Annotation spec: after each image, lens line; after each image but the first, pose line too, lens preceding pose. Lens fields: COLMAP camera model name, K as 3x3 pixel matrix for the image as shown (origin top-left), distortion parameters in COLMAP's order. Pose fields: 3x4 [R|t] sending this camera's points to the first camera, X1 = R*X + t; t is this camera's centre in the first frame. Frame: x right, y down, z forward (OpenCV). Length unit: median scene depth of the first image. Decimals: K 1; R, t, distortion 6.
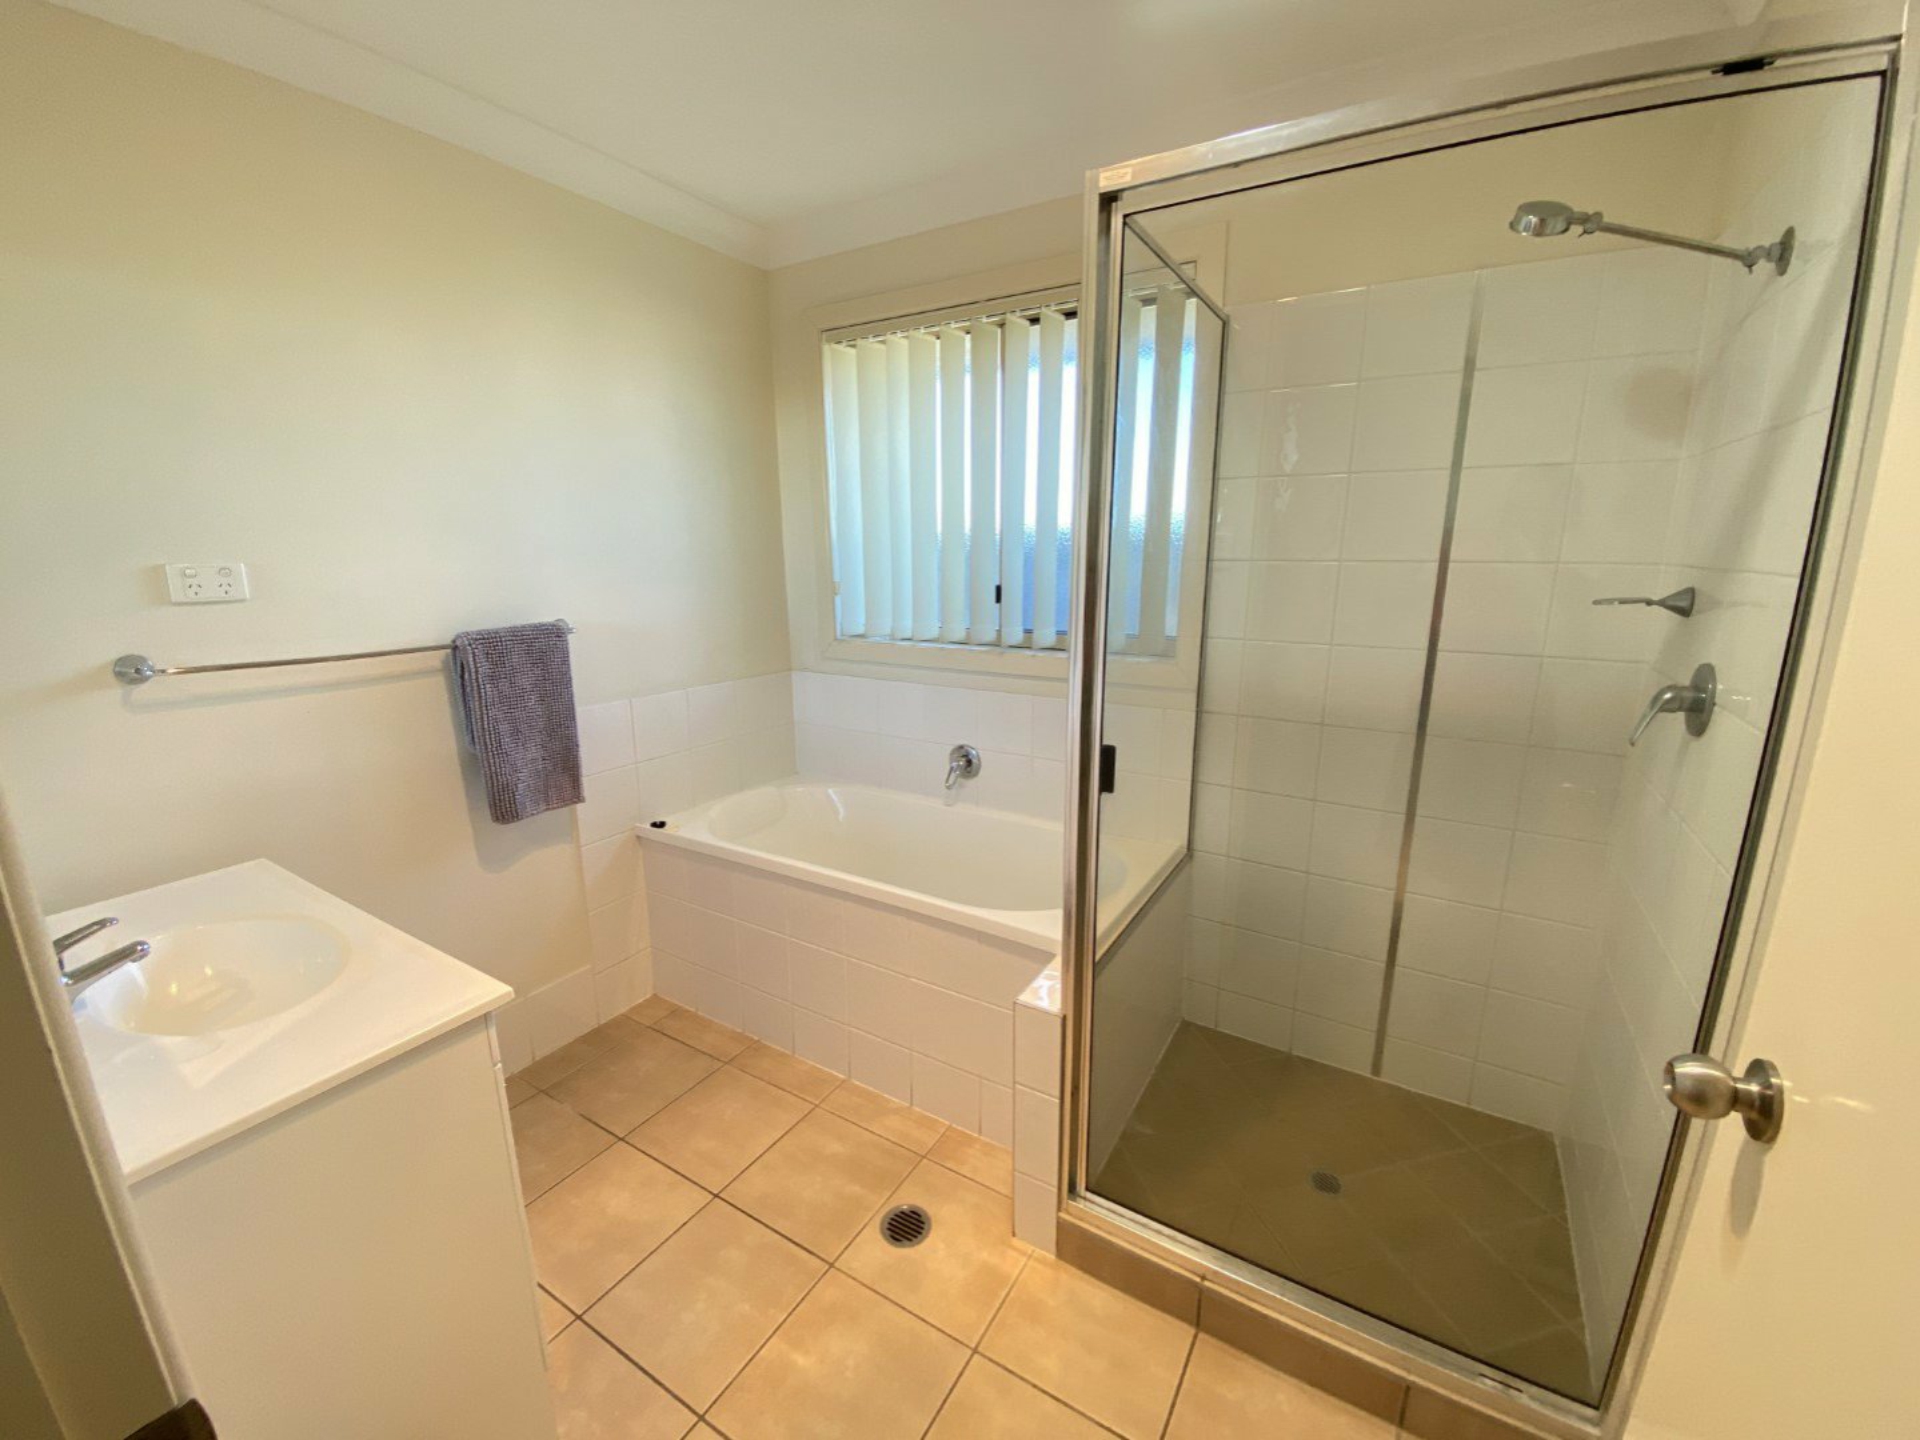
lens RADIAL K [[774.4, 0, 954.1], [0, 774.4, 713.8], [0, 0, 1]] dist [-0.000012, -0.007795]
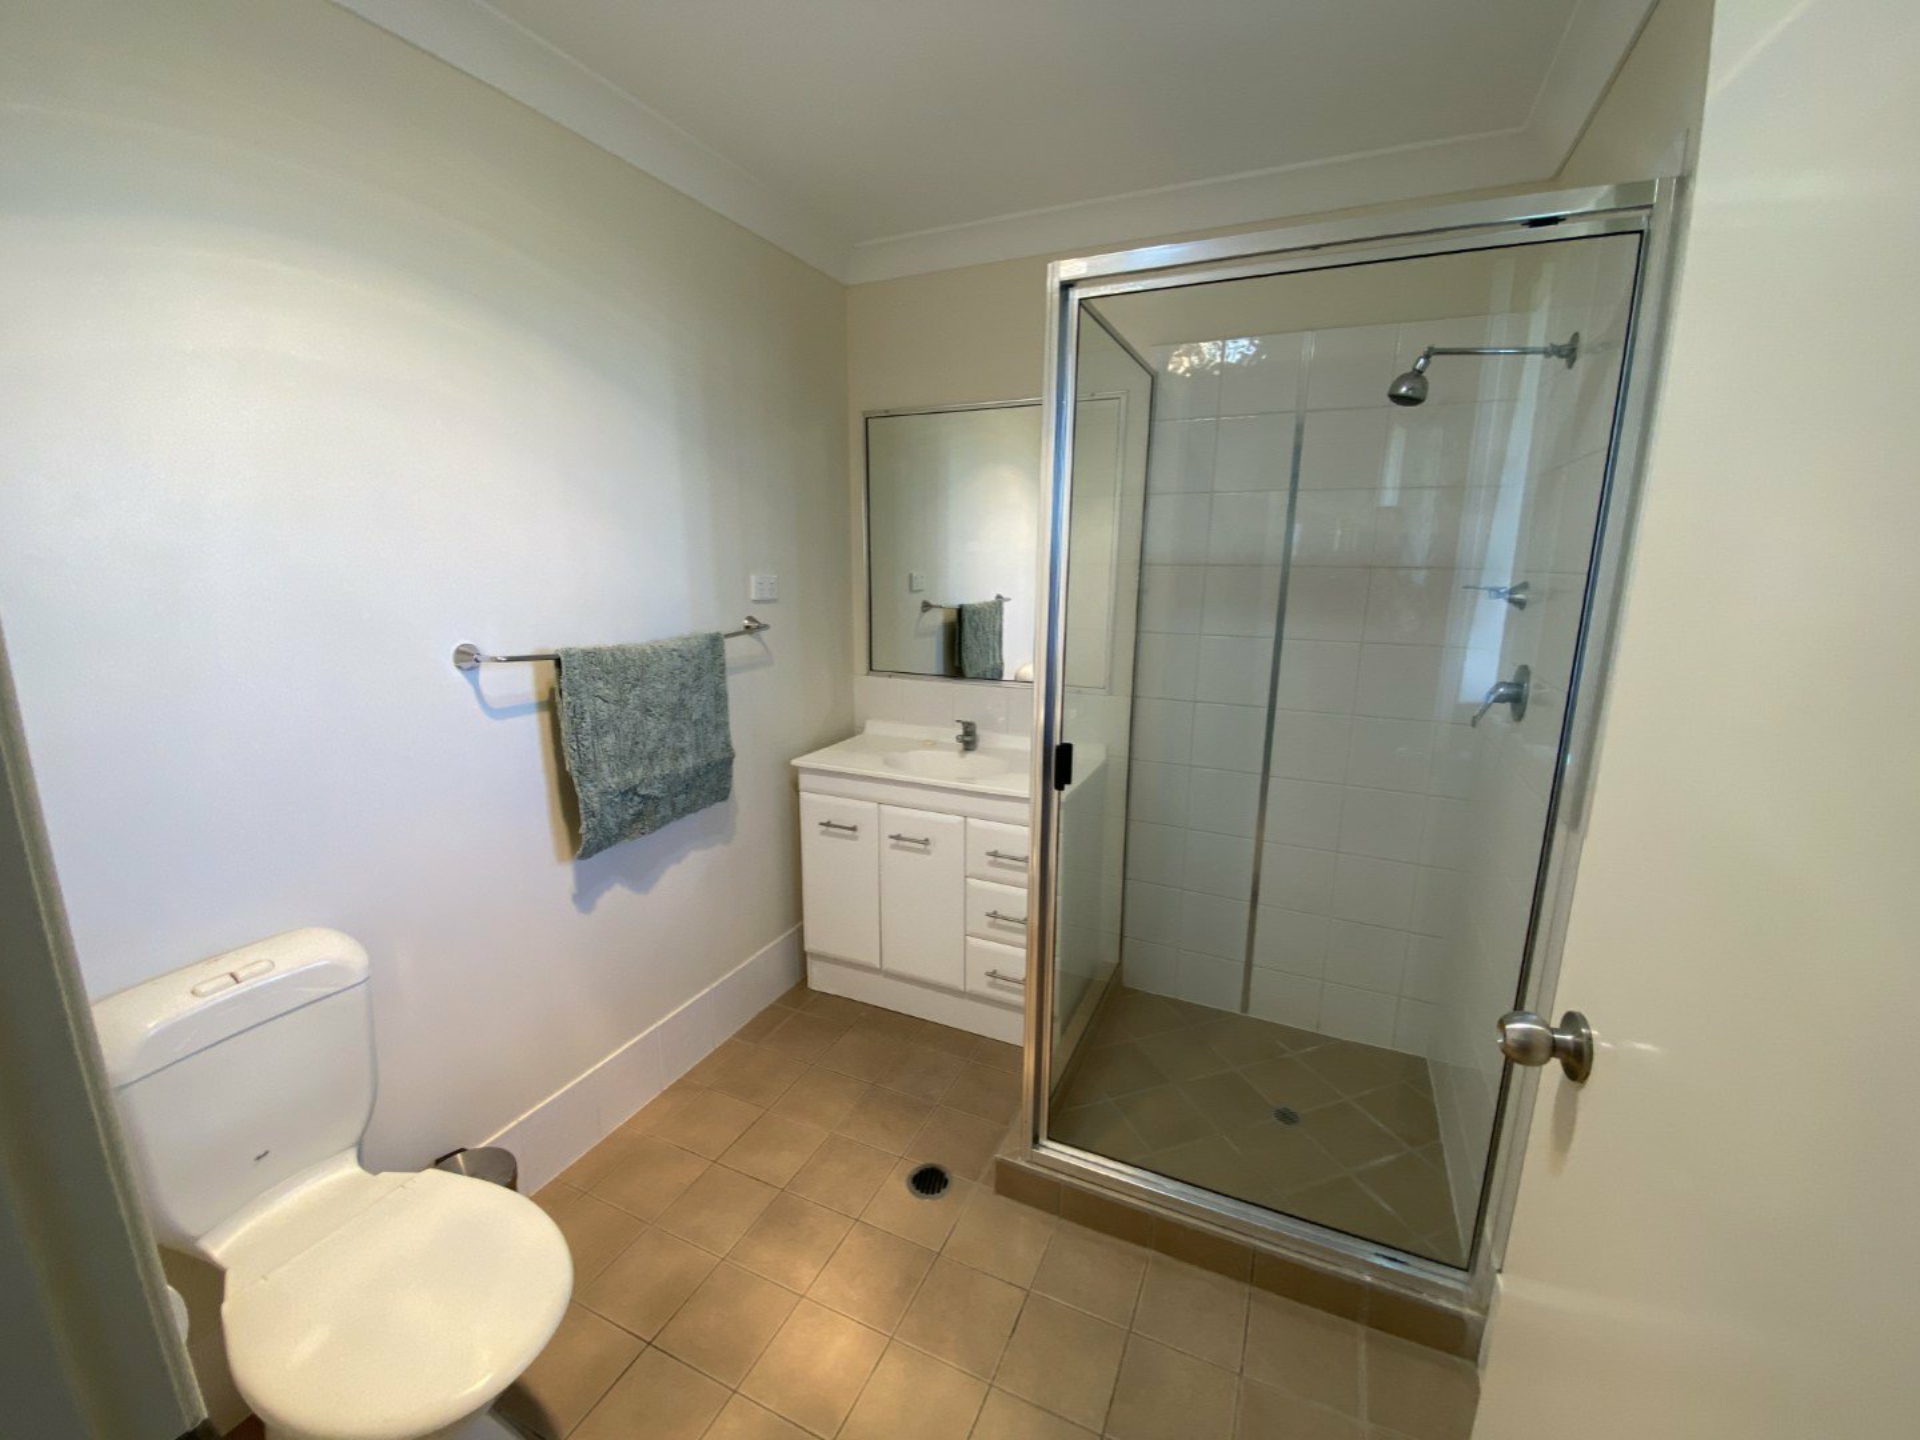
lens RADIAL K [[774.1, 0, 960.0], [0, 774.1, 720.0], [0, 0, 1]] dist [0.000341, 0.000091]
pose [[0.988580, -0.018163, 0.149595, -0.047741], [0.020062, 0.999736, -0.011190, 0.005434], [-0.149353, 0.014064, 0.988684, -0.045638]]
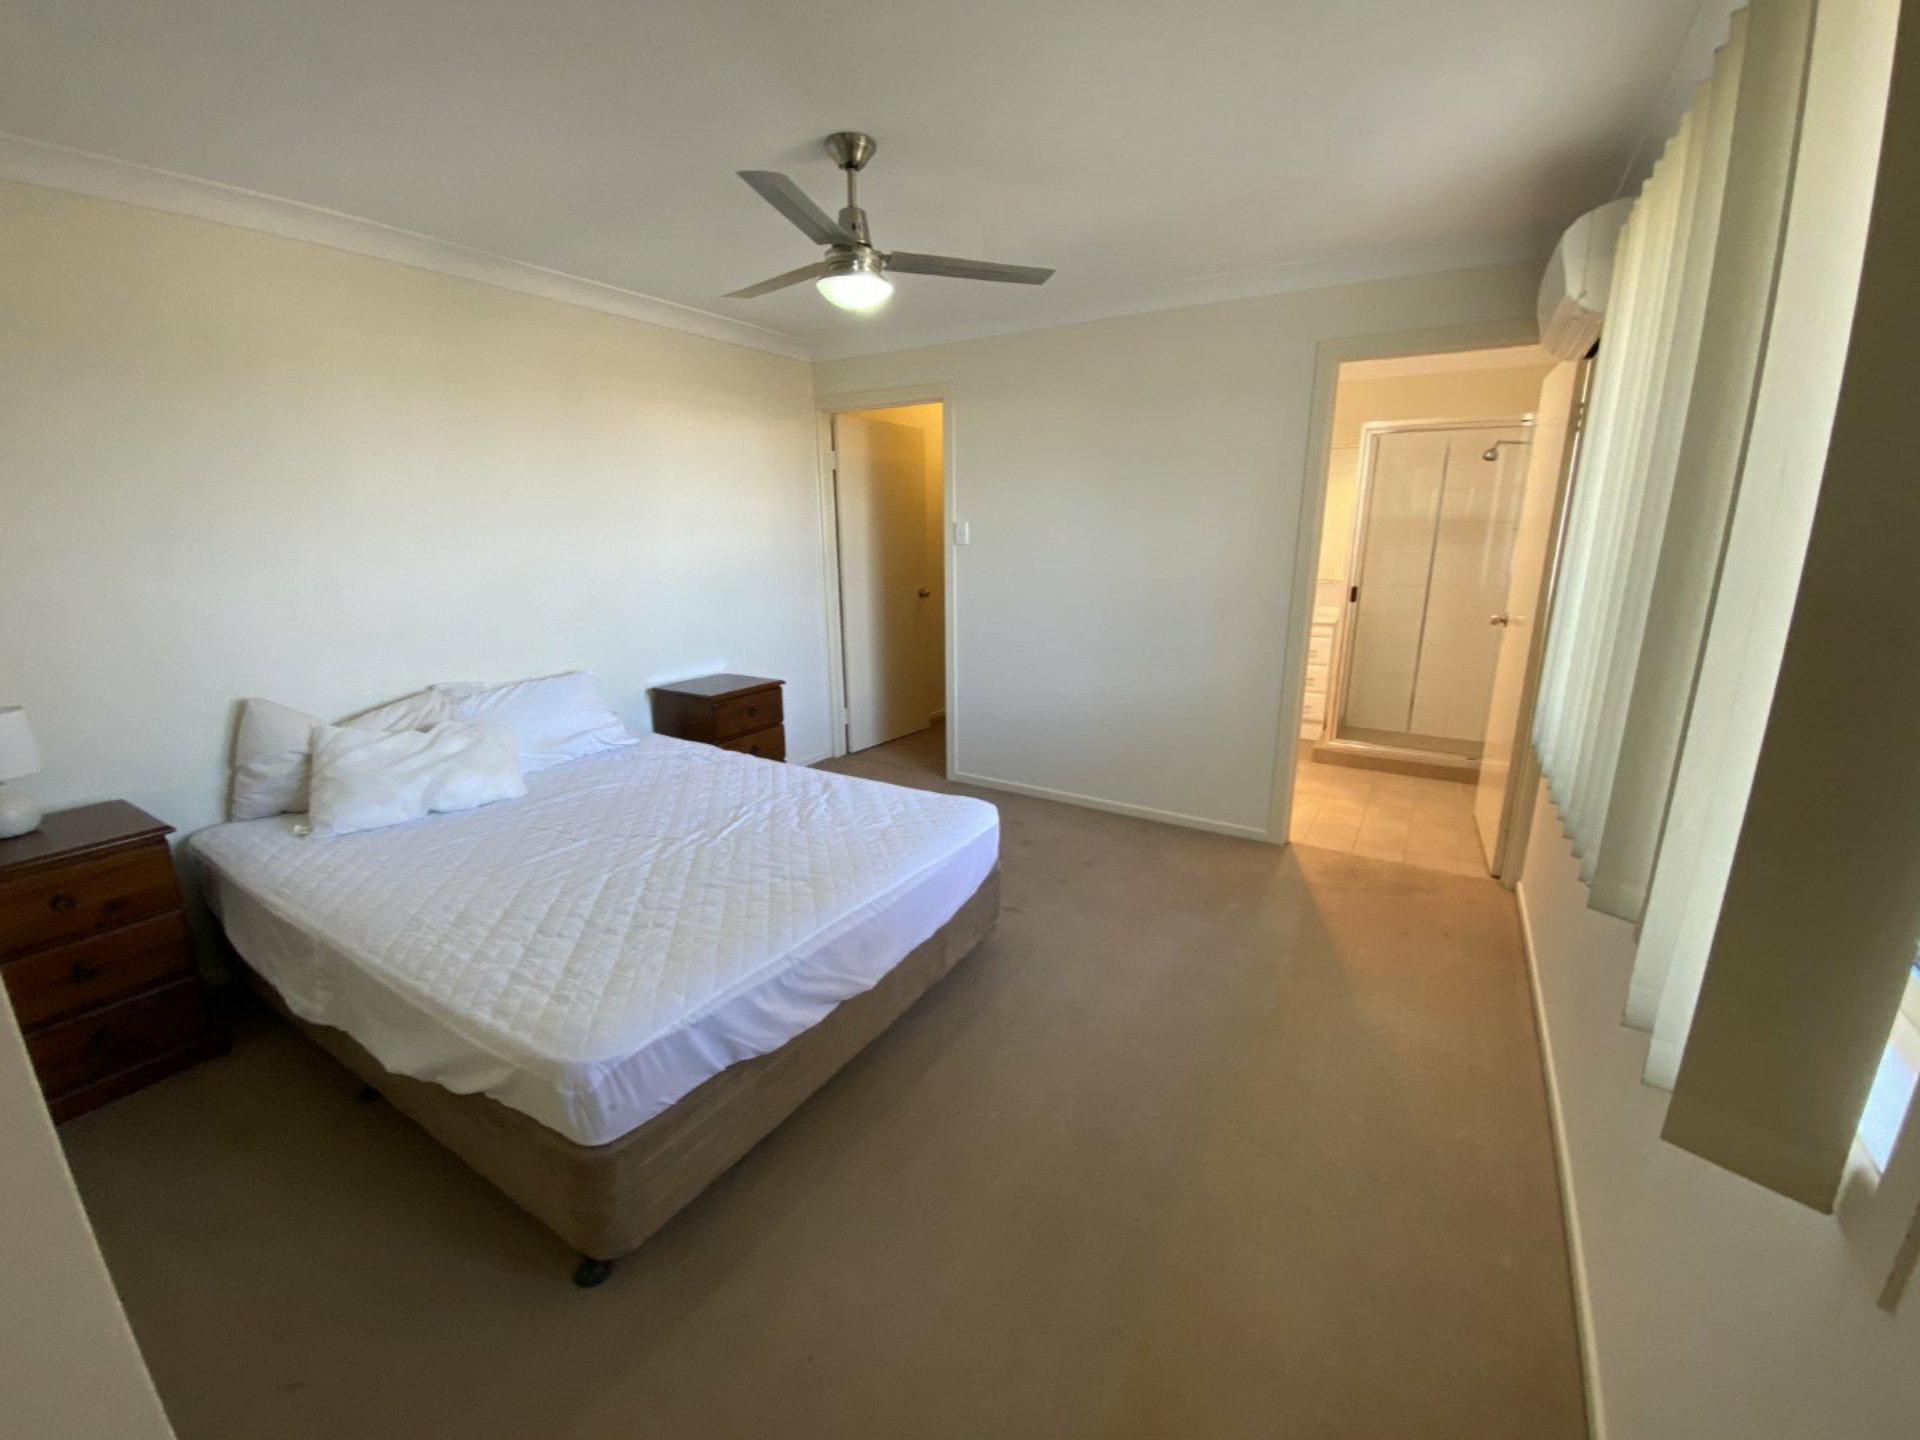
lens RADIAL K [[774.1, 0, 960.0], [0, 774.1, 720.0], [0, 0, 1]] dist [0.000341, 0.000091]
pose [[0.999997, 0.000320, 0.002541, -0.540442], [-0.000401, 0.999484, 0.032116, 0.184988], [-0.002529, -0.032117, 0.999481, -0.845186]]
